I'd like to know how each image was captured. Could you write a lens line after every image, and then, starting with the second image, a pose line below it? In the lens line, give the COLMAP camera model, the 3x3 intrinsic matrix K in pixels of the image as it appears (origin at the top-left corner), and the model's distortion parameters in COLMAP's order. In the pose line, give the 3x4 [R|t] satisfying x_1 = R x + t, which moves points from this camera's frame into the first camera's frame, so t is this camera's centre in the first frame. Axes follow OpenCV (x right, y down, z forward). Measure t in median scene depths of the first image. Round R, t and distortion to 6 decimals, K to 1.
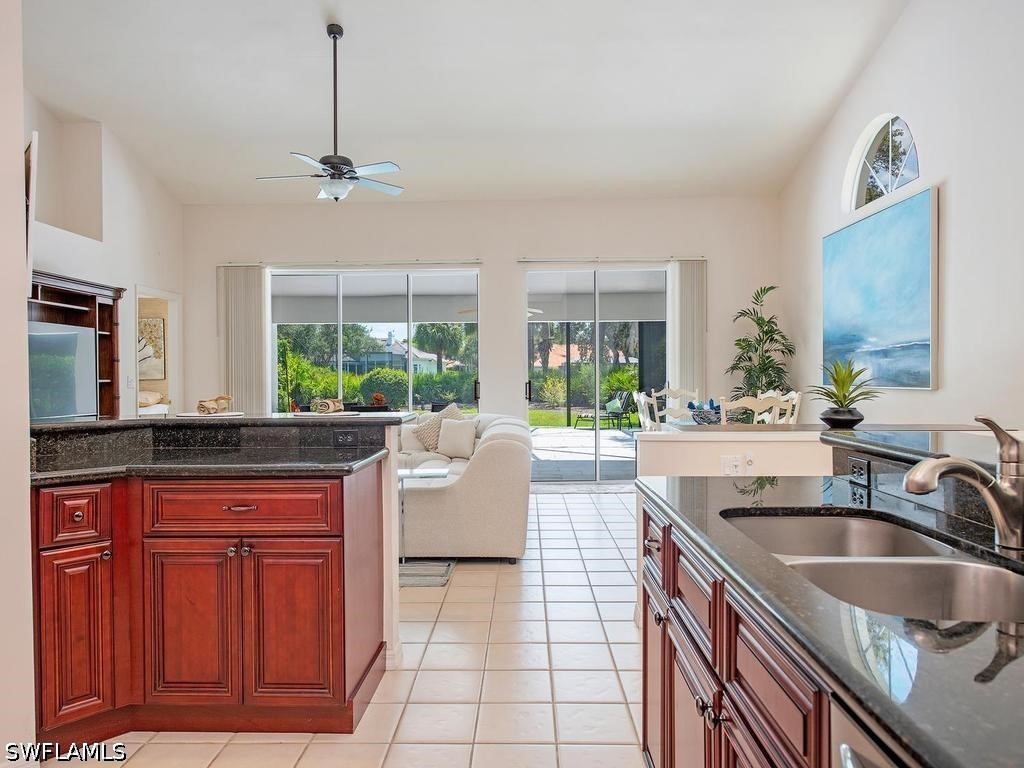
lens RADIAL K [[696.3, 0, 507.7], [0, 696.3, 380.5], [0, 0, 1]] dist [0.003899, 0.000426]
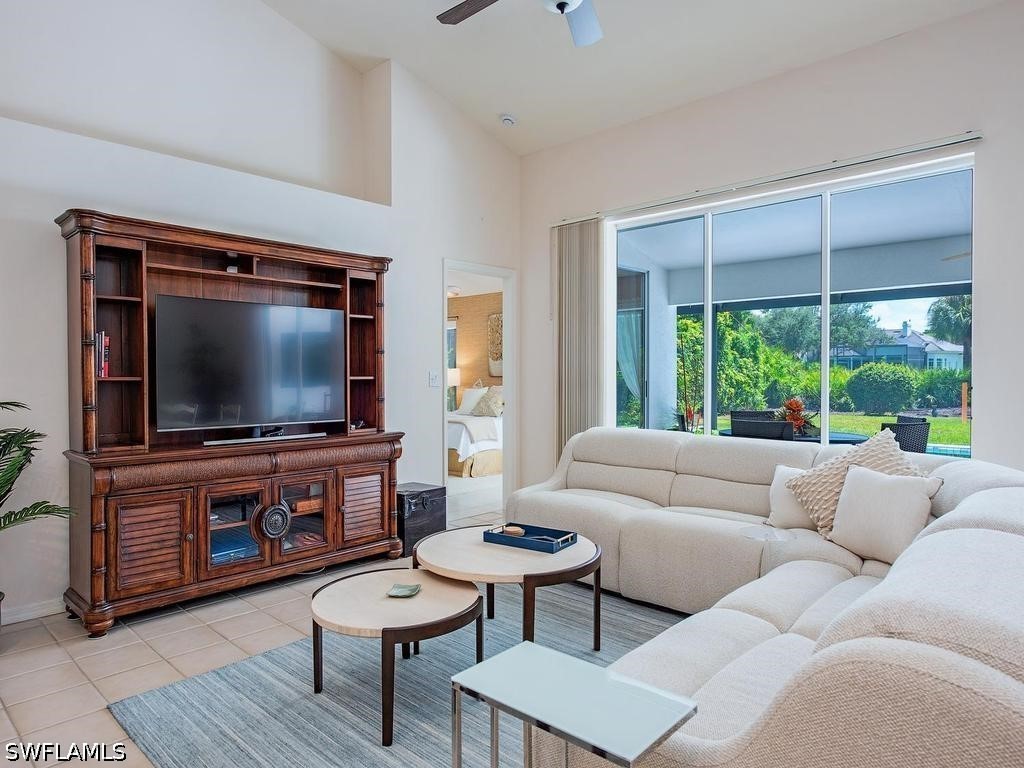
lens RADIAL K [[642.9, 0, 510.8], [0, 642.9, 382.2], [0, 0, 1]] dist [0.006700, 0.001695]
pose [[0.743966, 0.015339, -0.668041, 0.021686], [-0.008534, 0.999873, 0.013454, -0.004530], [0.668163, -0.004308, 0.744003, 0.448910]]
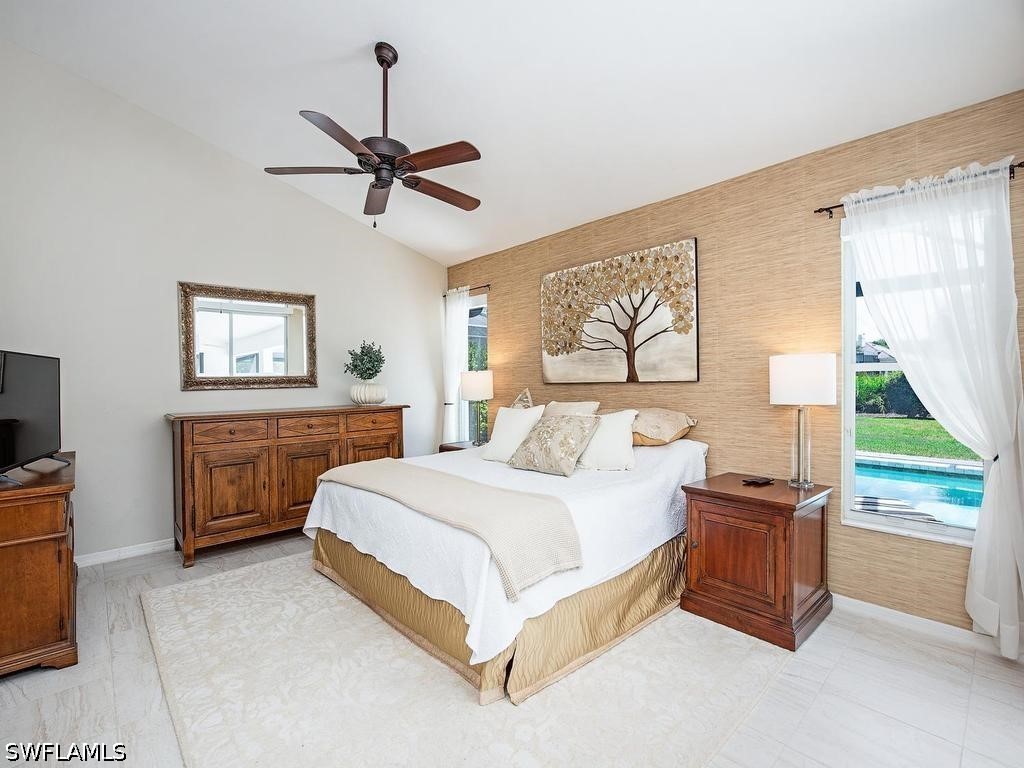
lens RADIAL K [[475.5, 0, 507.1], [0, 475.5, 383.4], [0, 0, 1]] dist [0.000543, 0.000013]
pose [[0.689571, 0.010539, -0.724141, -0.479724], [-0.003307, 0.999930, 0.011404, -0.004325], [0.724211, -0.005469, 0.689557, 0.948251]]
